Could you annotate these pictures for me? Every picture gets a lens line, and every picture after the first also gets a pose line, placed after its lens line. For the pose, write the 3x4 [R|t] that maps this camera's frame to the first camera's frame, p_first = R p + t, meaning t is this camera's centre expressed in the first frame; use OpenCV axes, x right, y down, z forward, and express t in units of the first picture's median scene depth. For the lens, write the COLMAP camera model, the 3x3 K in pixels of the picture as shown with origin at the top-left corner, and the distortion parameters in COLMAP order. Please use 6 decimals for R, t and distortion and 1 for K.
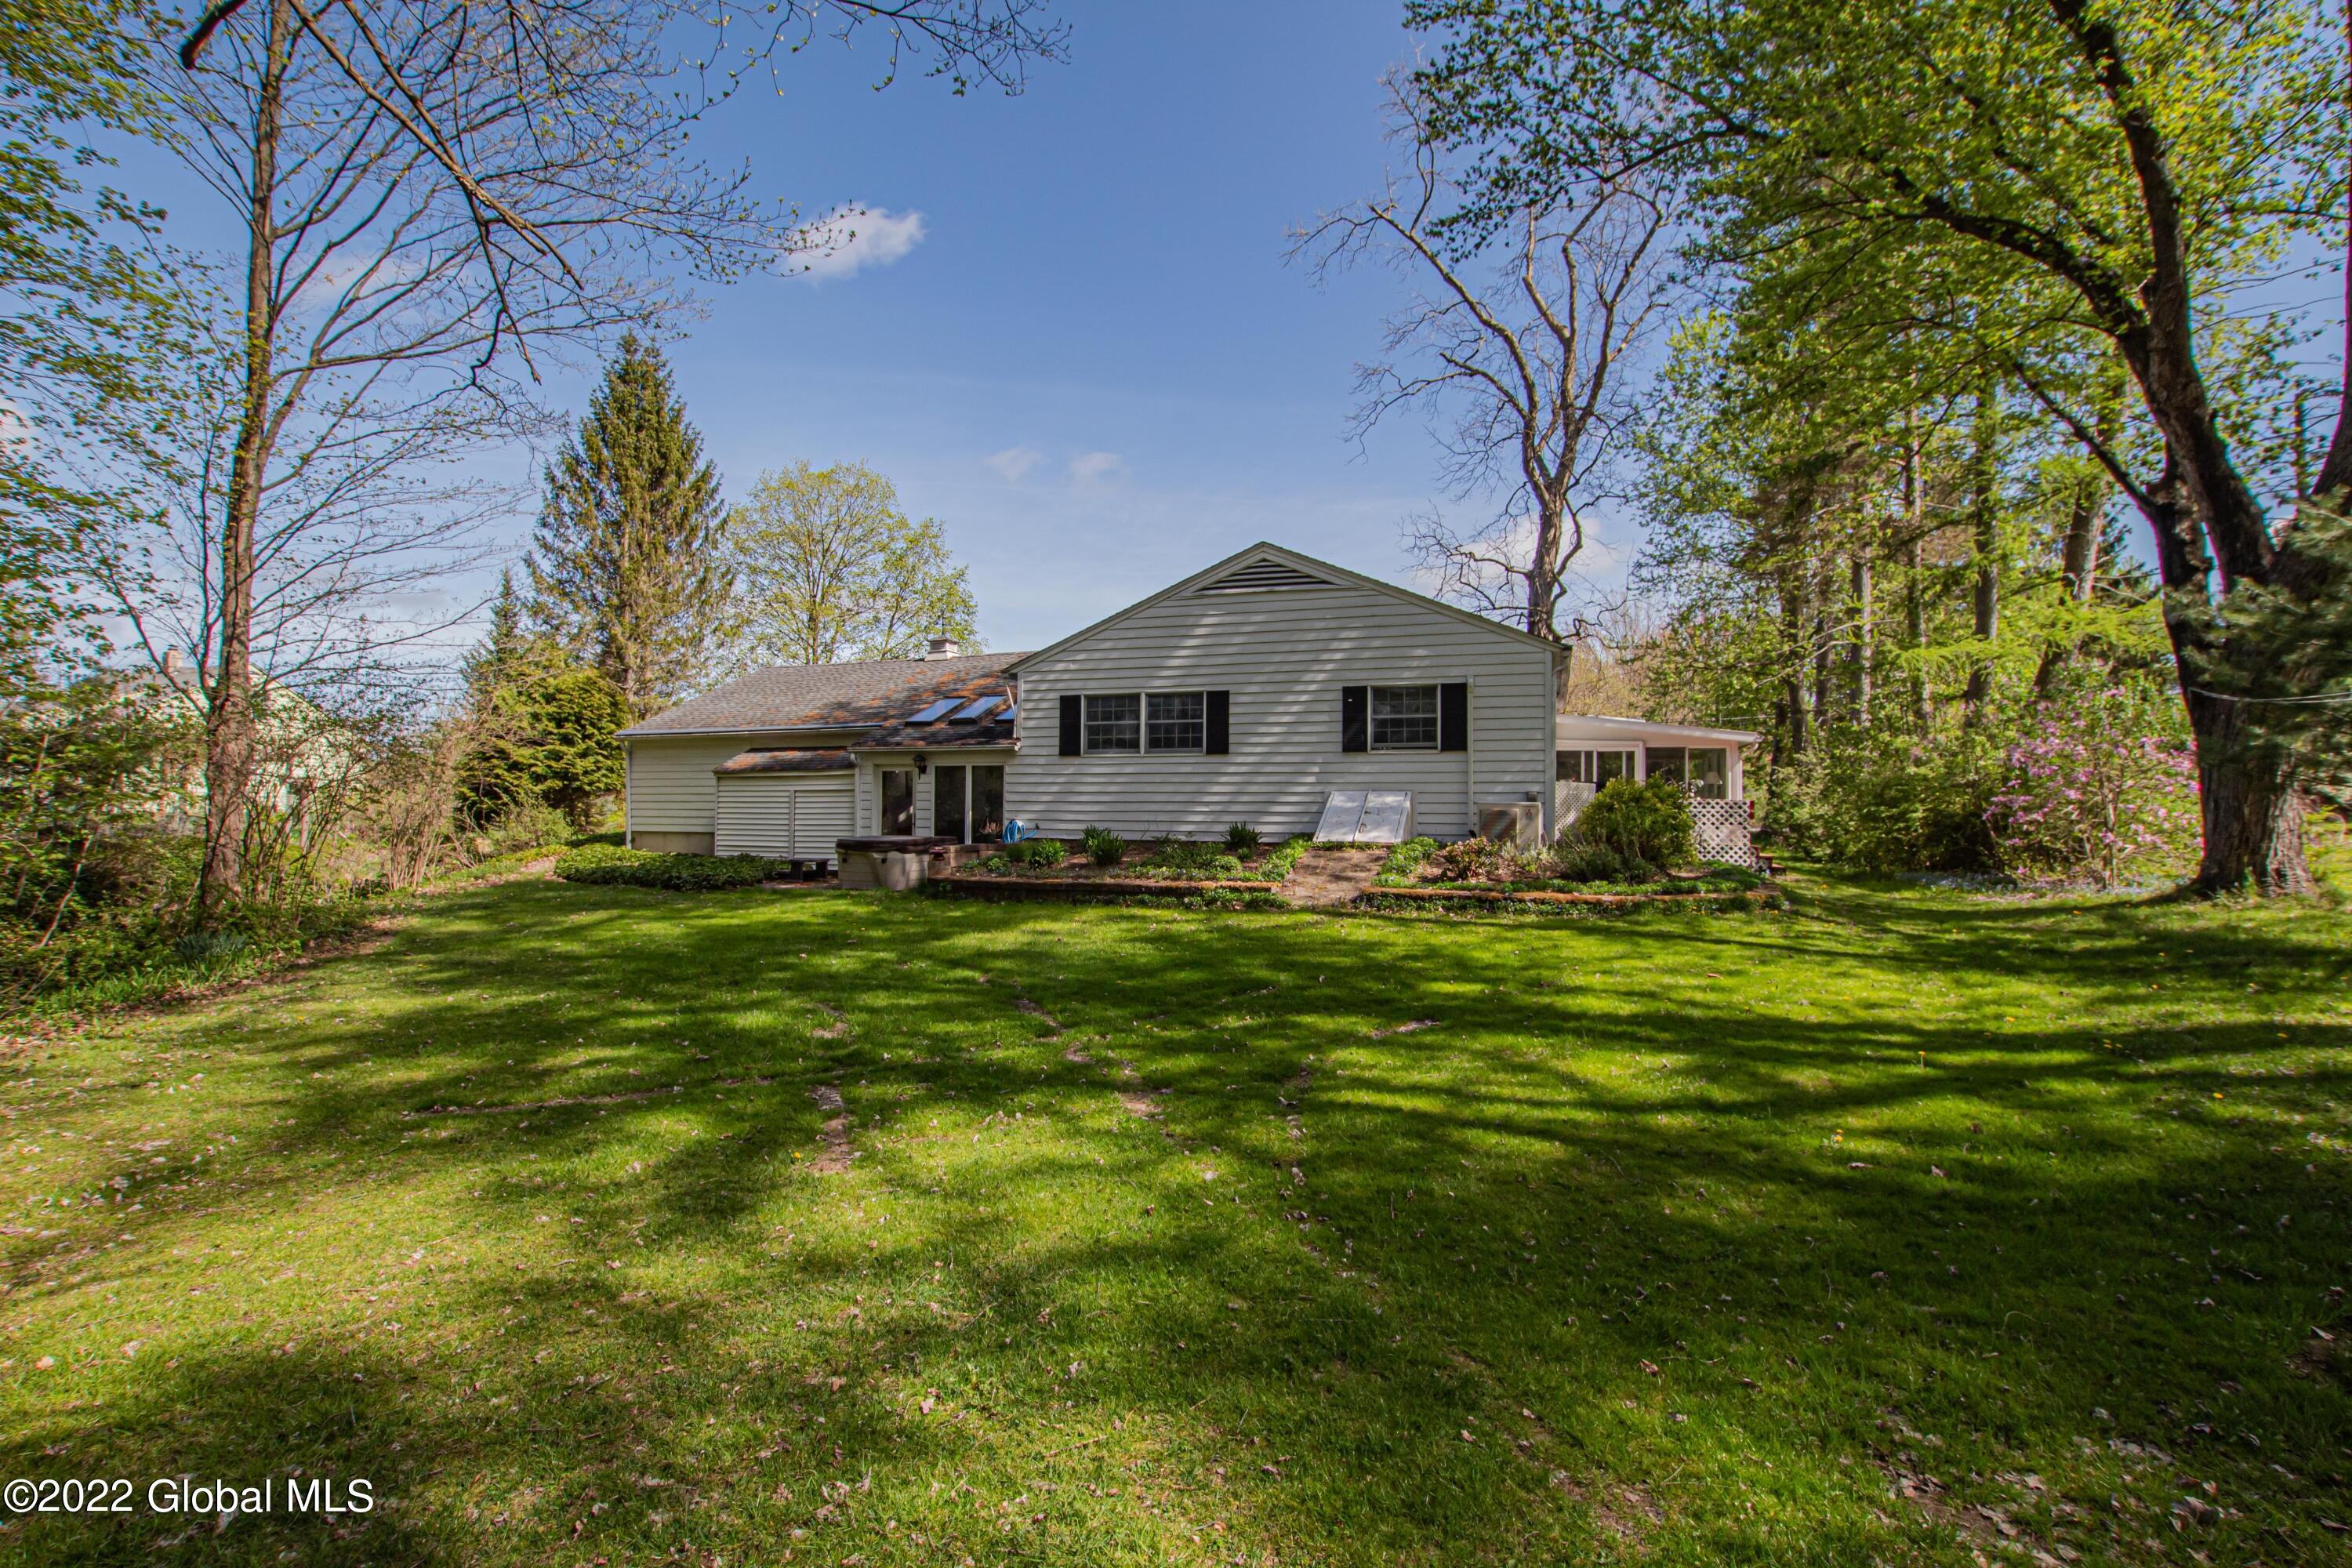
lens RADIAL K [[1086.0, 0, 1174.9], [0, 1086.0, 806.2], [0, 0, 1]] dist [-0.033967, 0.004592]
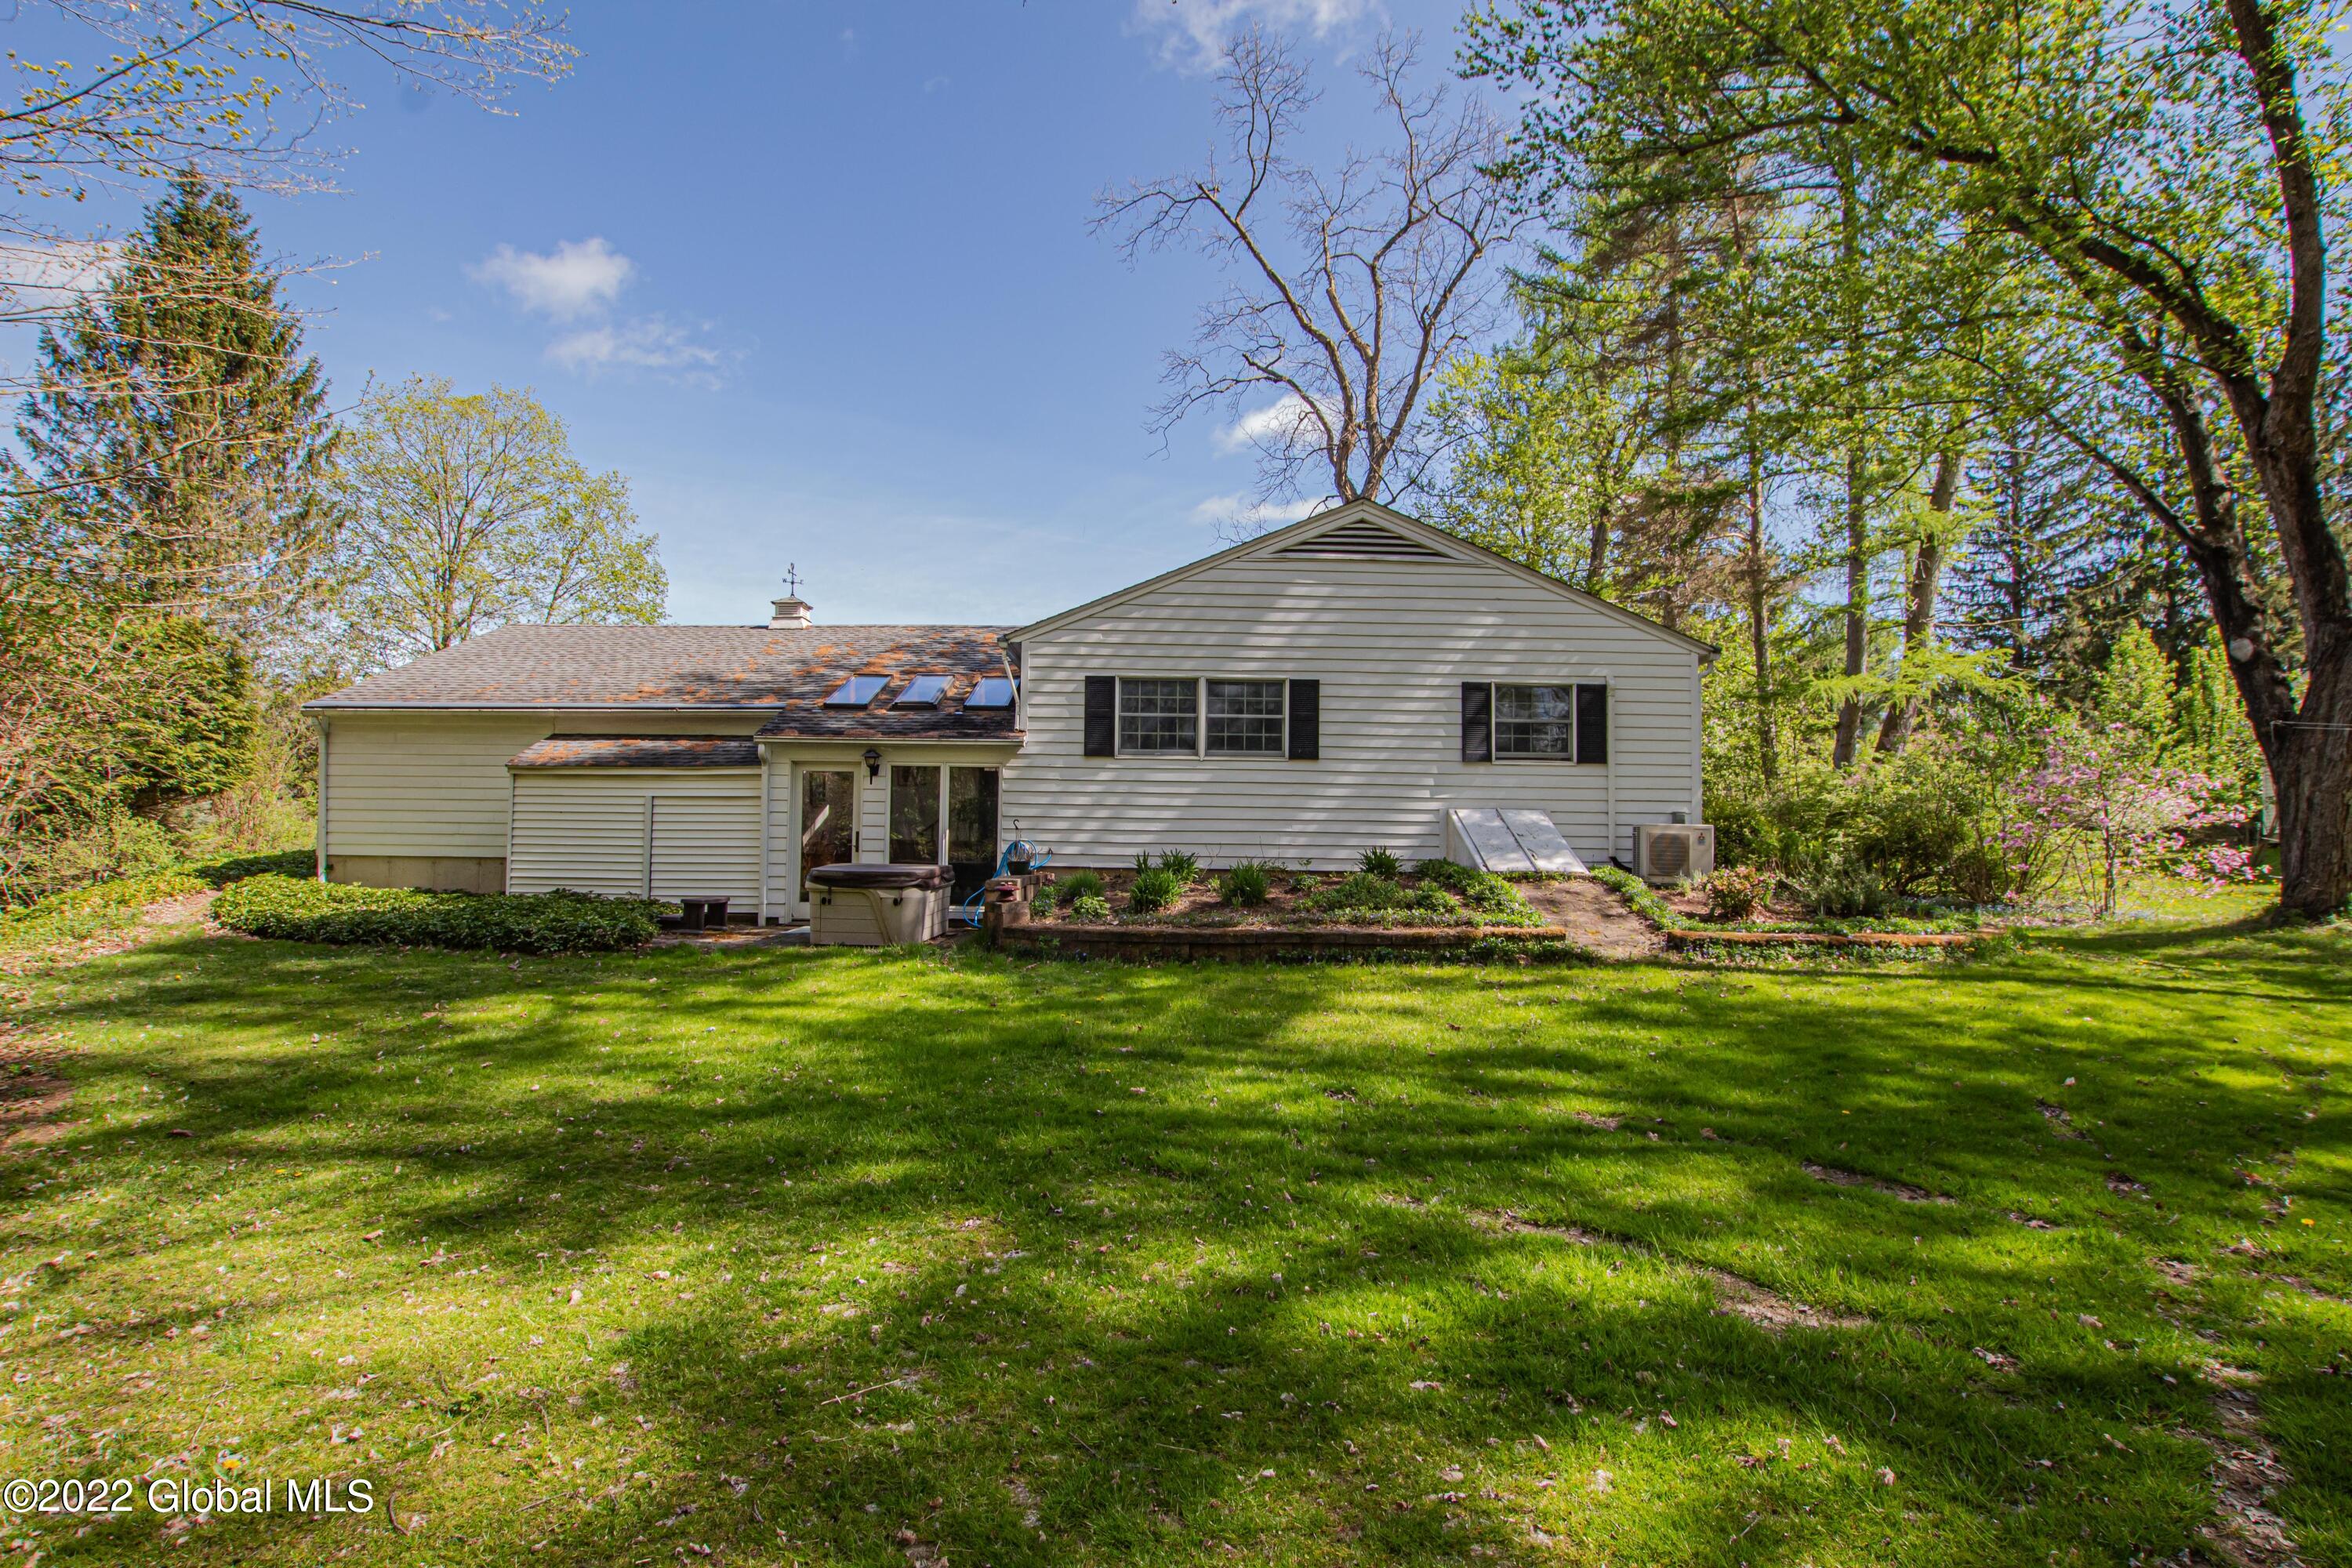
lens RADIAL K [[1095.8, 0, 1173.4], [0, 1095.8, 807.2], [0, 0, 1]] dist [-0.037505, 0.007970]
pose [[0.941479, 0.015128, 0.336733, -0.275421], [-0.008908, 0.999760, -0.020010, 0.002905], [-0.336955, 0.015839, 0.941387, 0.245822]]
